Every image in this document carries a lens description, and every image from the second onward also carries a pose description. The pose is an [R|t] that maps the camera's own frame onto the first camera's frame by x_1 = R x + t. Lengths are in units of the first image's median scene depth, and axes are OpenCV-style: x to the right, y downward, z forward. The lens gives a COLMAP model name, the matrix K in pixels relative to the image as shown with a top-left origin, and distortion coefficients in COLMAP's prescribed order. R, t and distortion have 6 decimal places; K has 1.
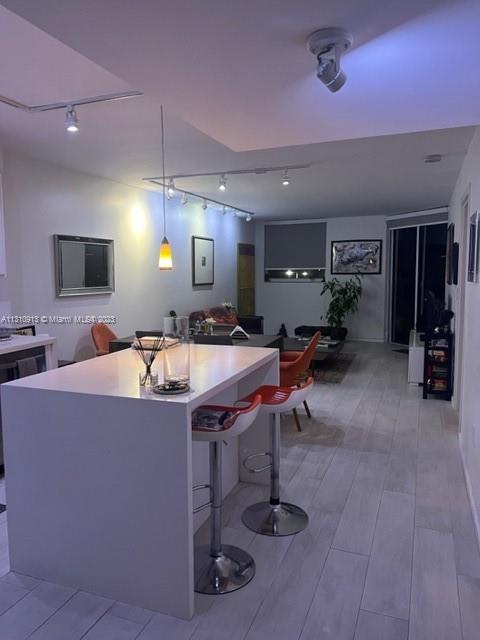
lens RADIAL K [[485.6, 0, 240.7], [0, 485.6, 302.5], [0, 0, 1]] dist [0.142856, -0.005863]
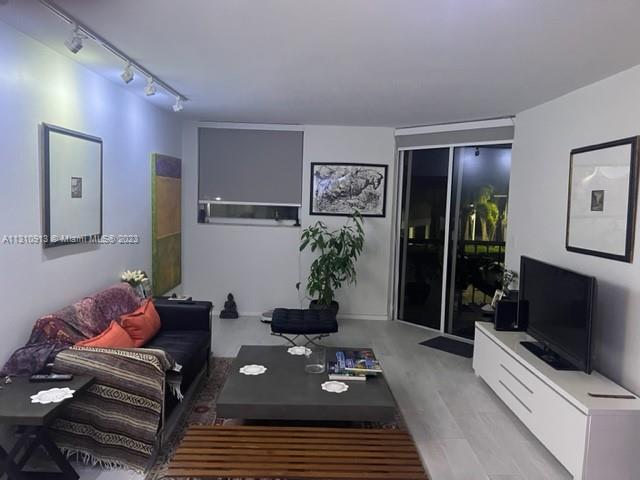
lens RADIAL K [[485.6, 0, 321.0], [0, 485.6, 235.0], [0, 0, 1]] dist [0.142856, -0.005863]
pose [[0.934554, 0.005552, 0.355778, -0.026304], [-0.012445, 0.999777, 0.017089, -0.044048], [-0.355604, -0.020398, 0.934414, 0.420962]]
